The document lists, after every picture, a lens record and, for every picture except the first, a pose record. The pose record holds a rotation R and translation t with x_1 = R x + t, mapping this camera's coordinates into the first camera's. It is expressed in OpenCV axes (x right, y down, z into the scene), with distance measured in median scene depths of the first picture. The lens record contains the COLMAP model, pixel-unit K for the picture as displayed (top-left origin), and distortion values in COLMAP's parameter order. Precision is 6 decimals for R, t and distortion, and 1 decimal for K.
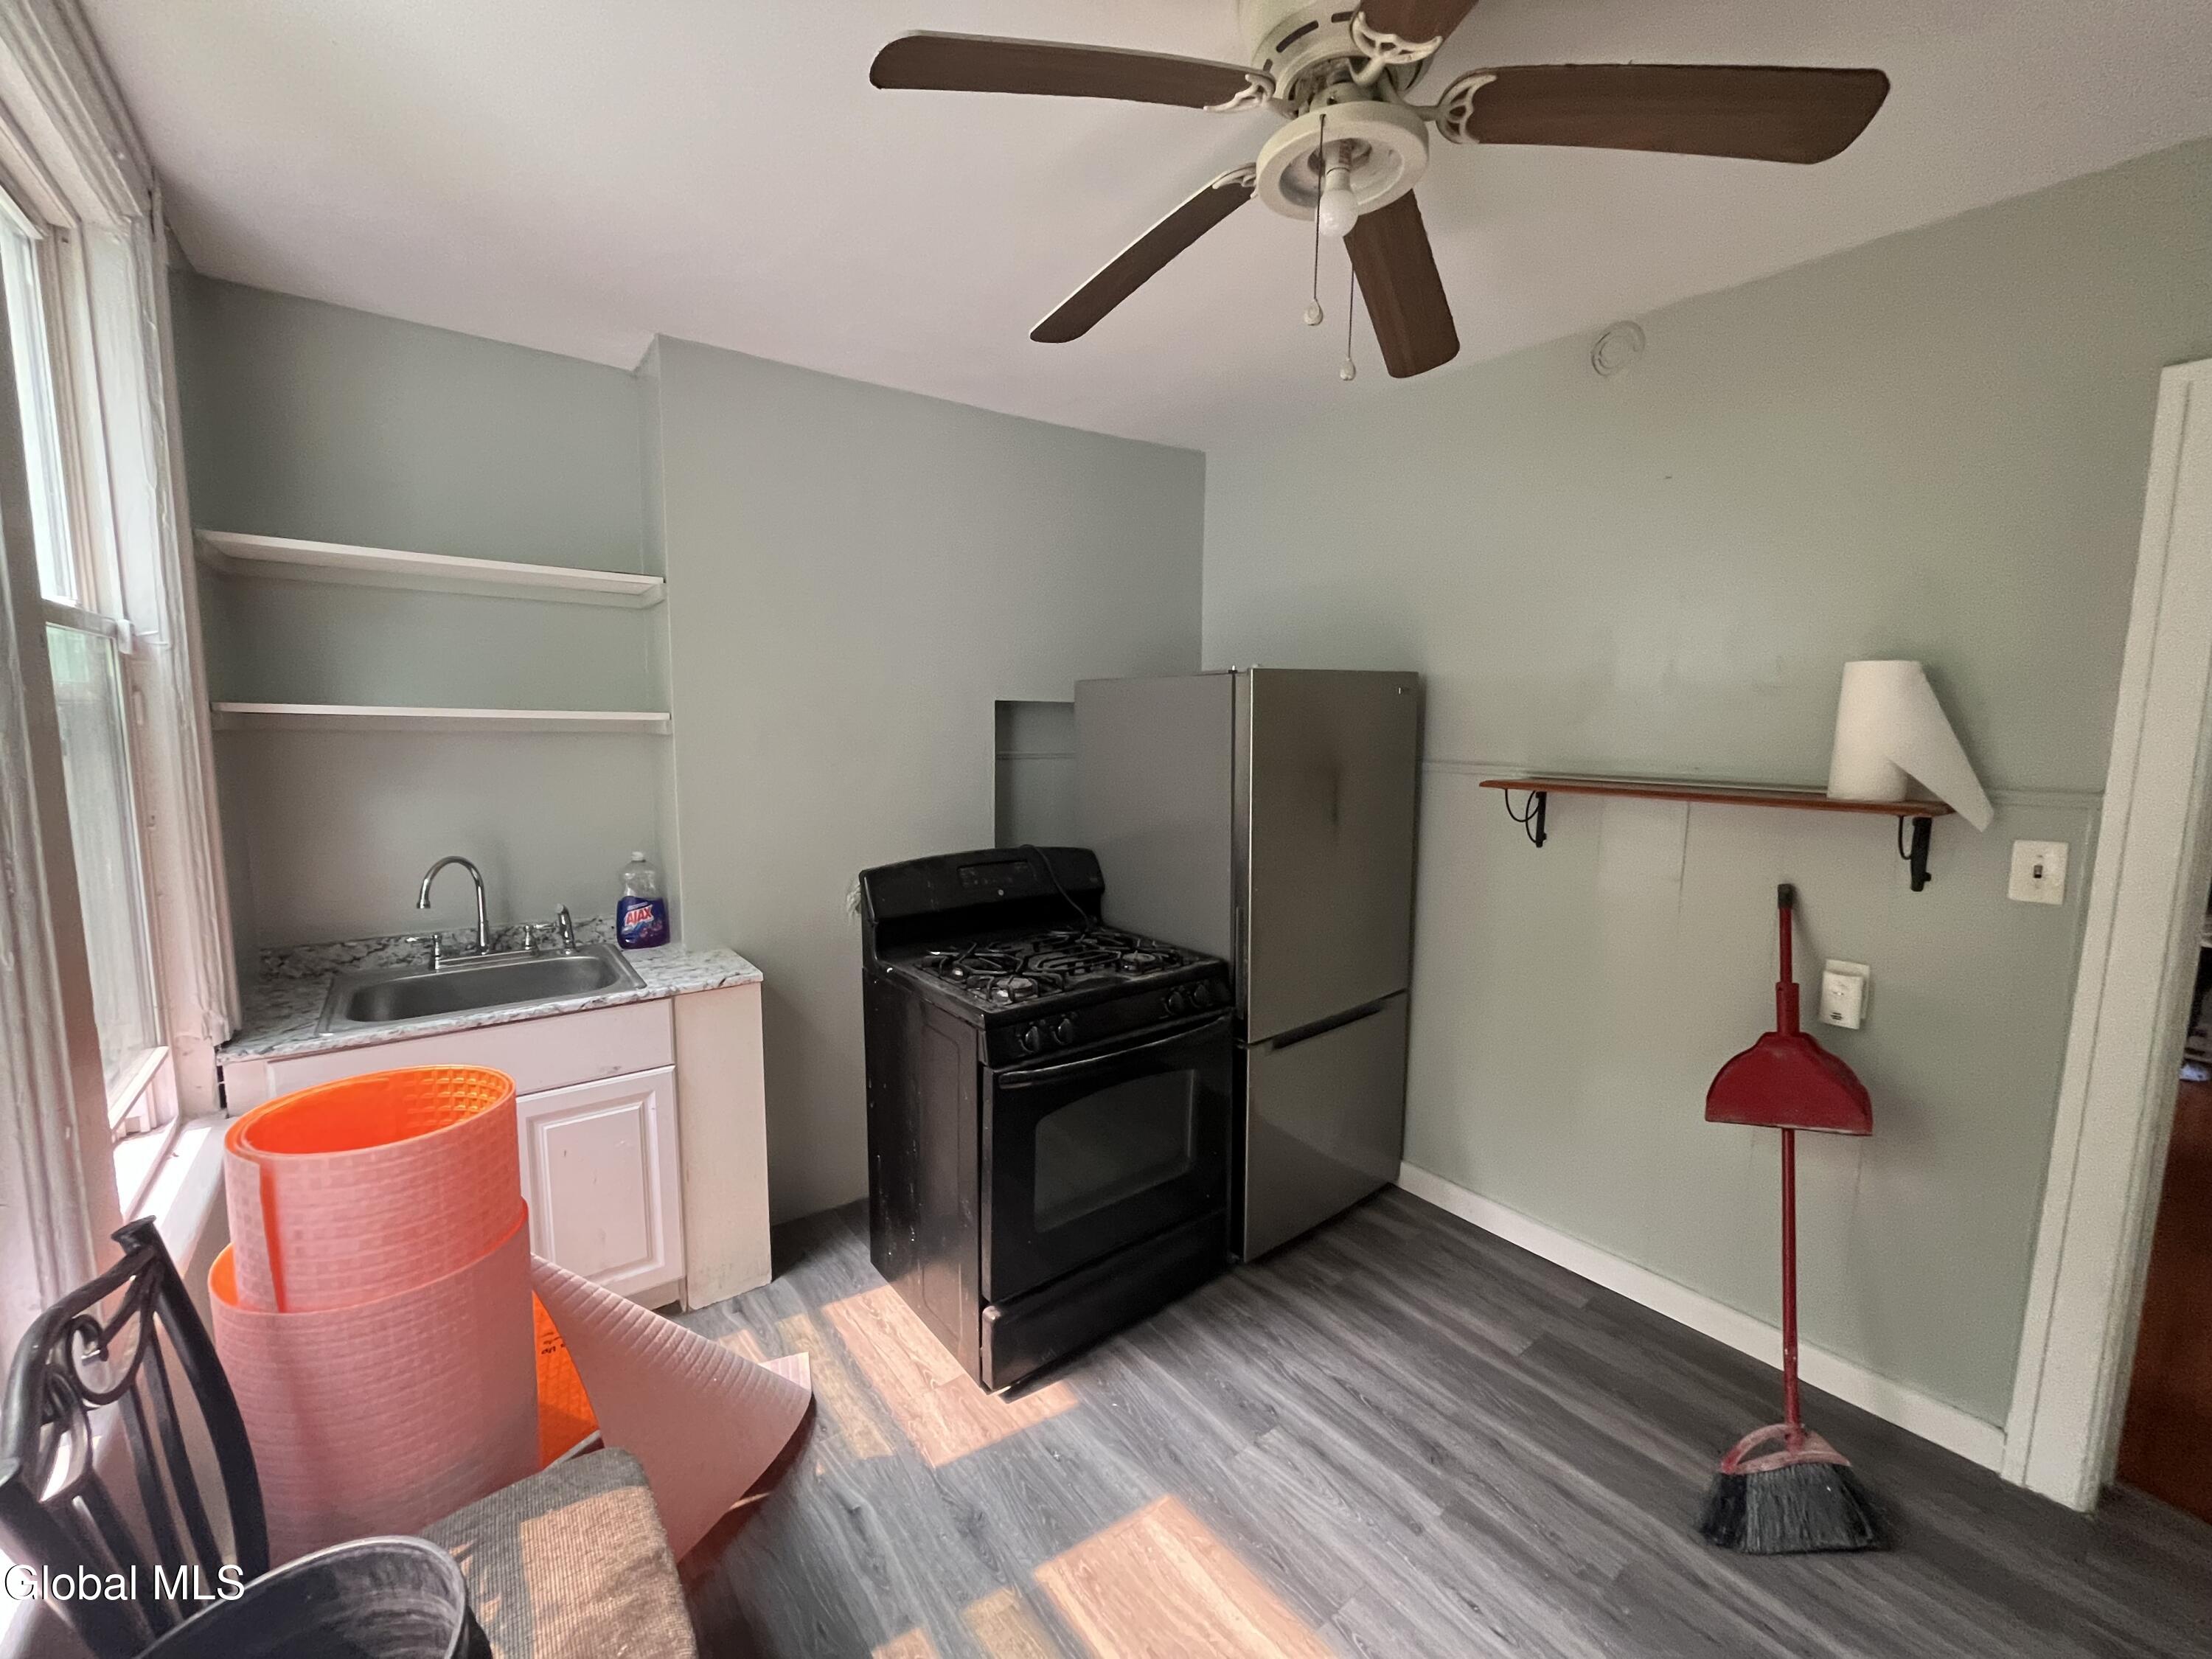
lens RADIAL K [[901.3, 0, 1105.0], [0, 901.3, 824.7], [0, 0, 1]] dist [-0.000521, 0.000235]
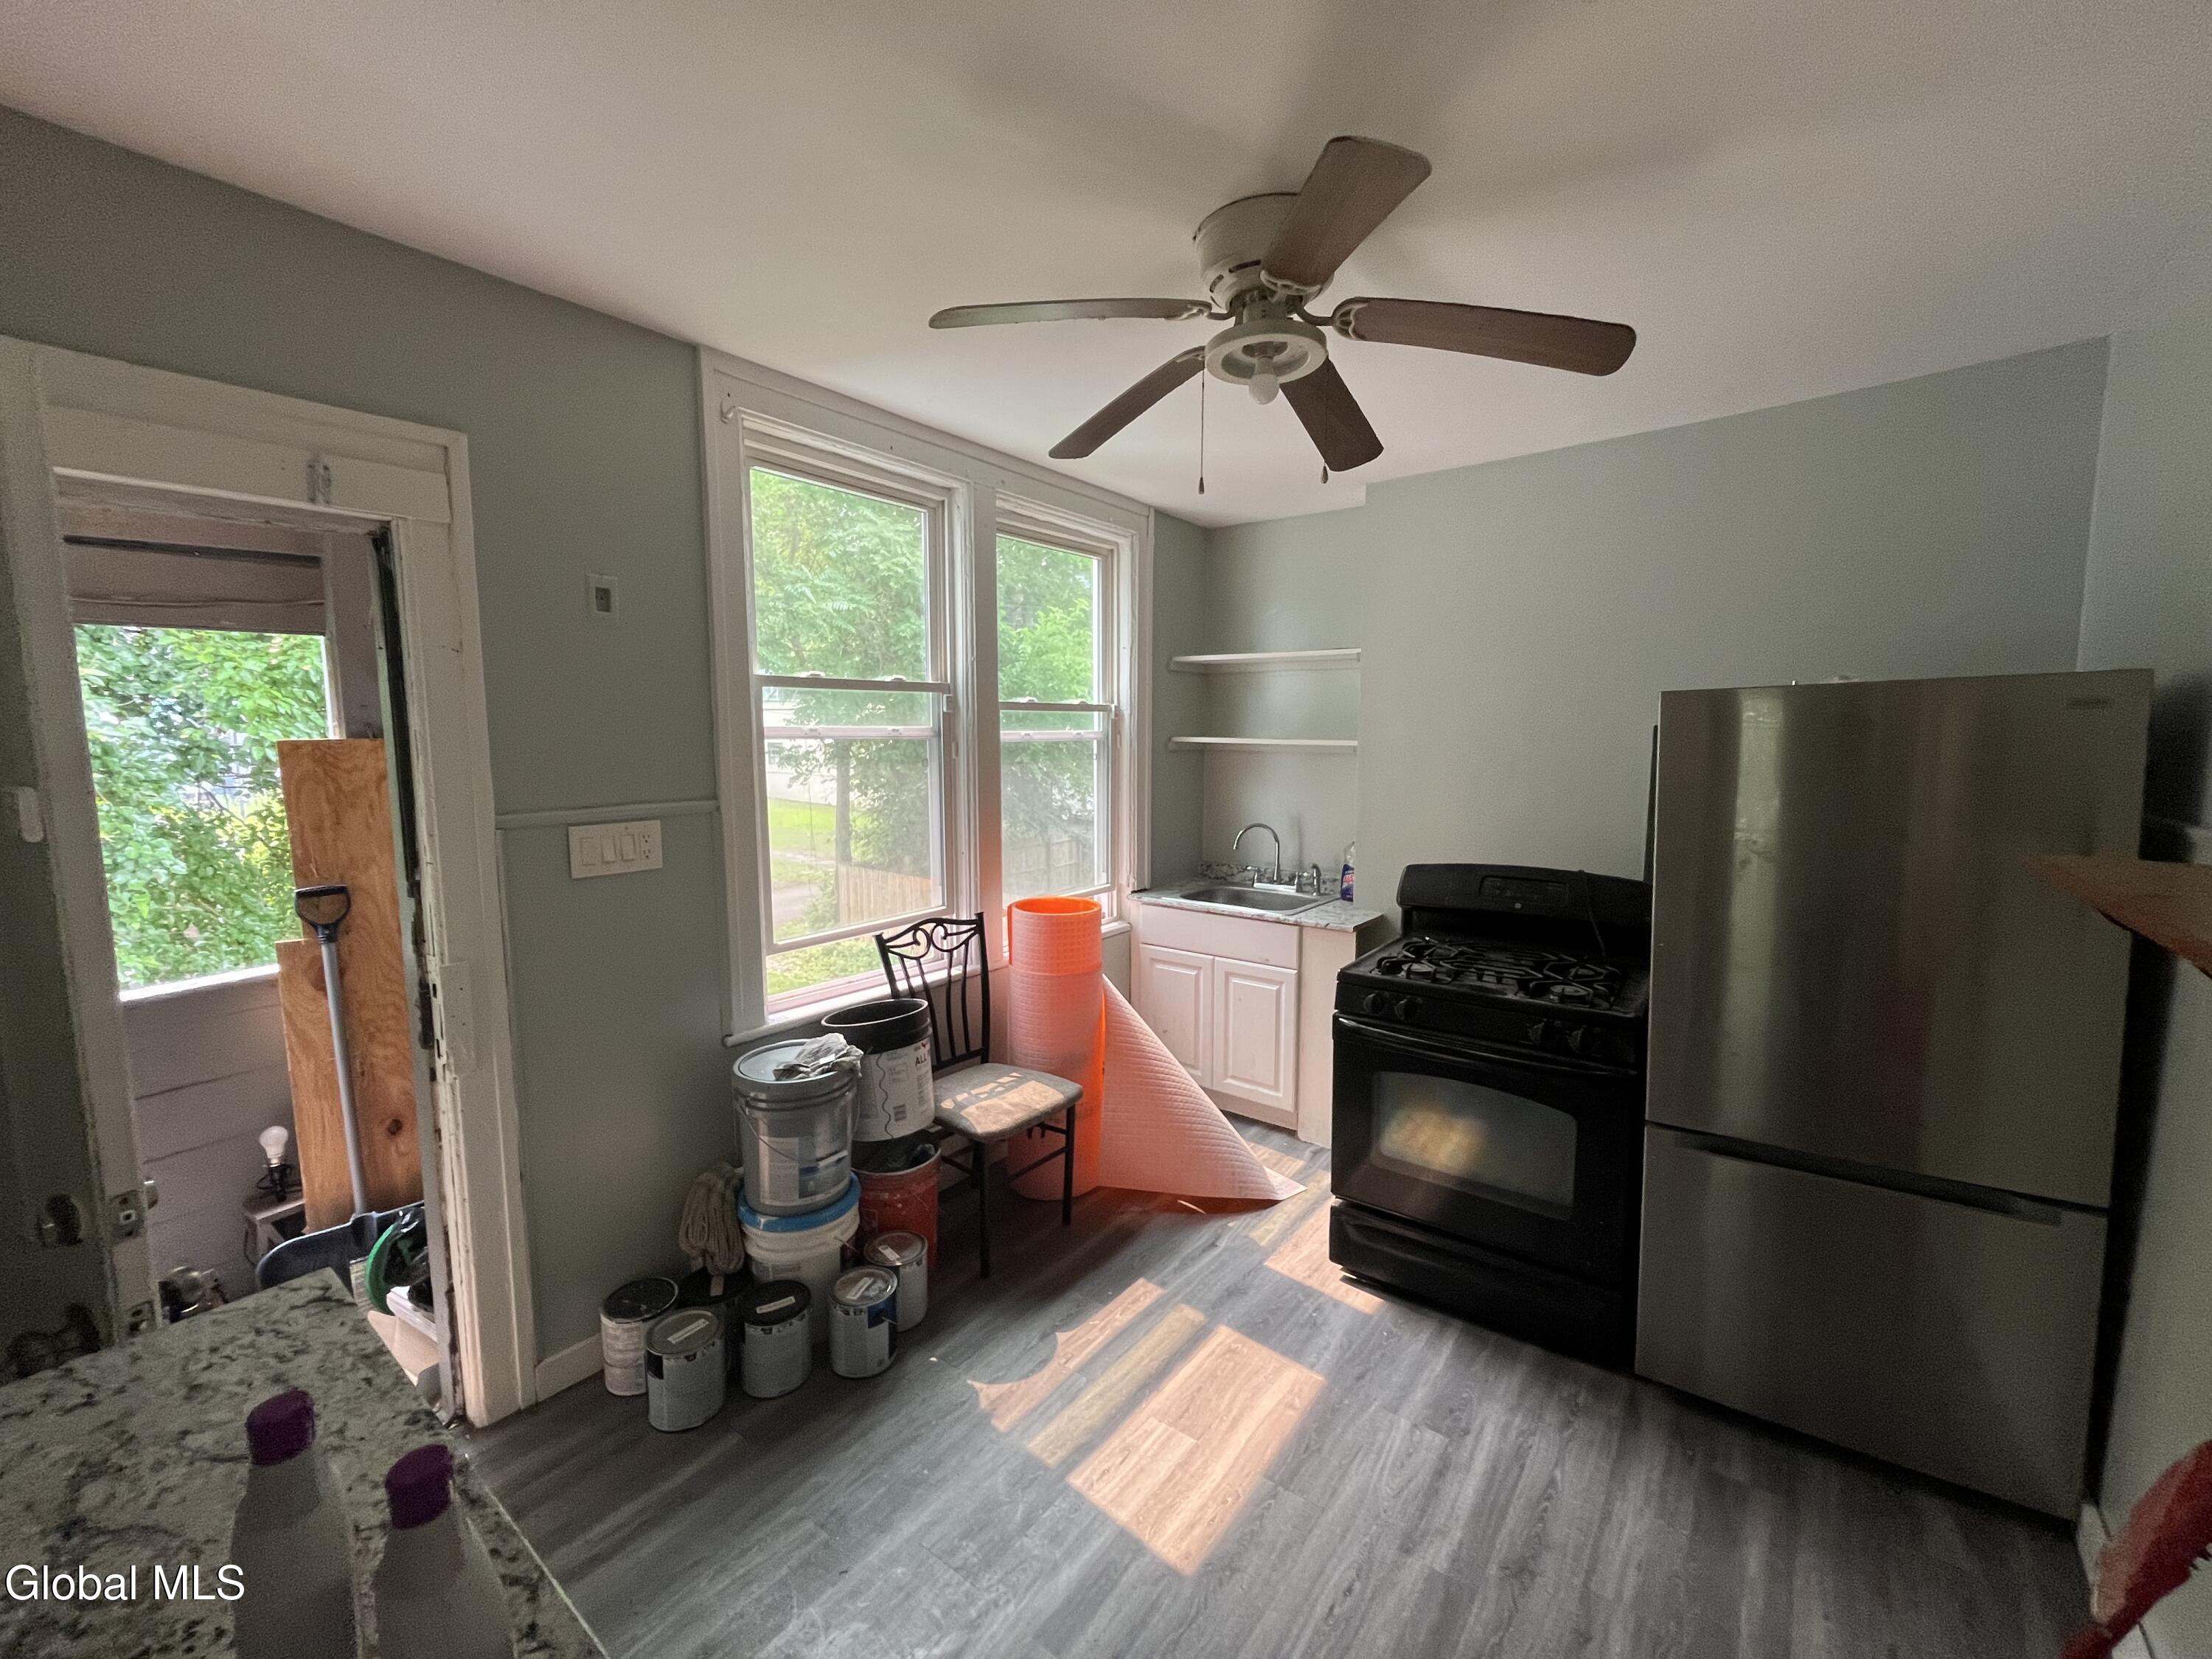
lens RADIAL K [[901.3, 0, 1108.7], [0, 901.3, 829.4], [0, 0, 1]] dist [-0.000521, 0.000235]
pose [[0.261802, 0.094007, -0.960532, 0.987273], [-0.106177, 0.992009, 0.068148, -0.046558], [0.959263, 0.084145, 0.269692, 0.289645]]
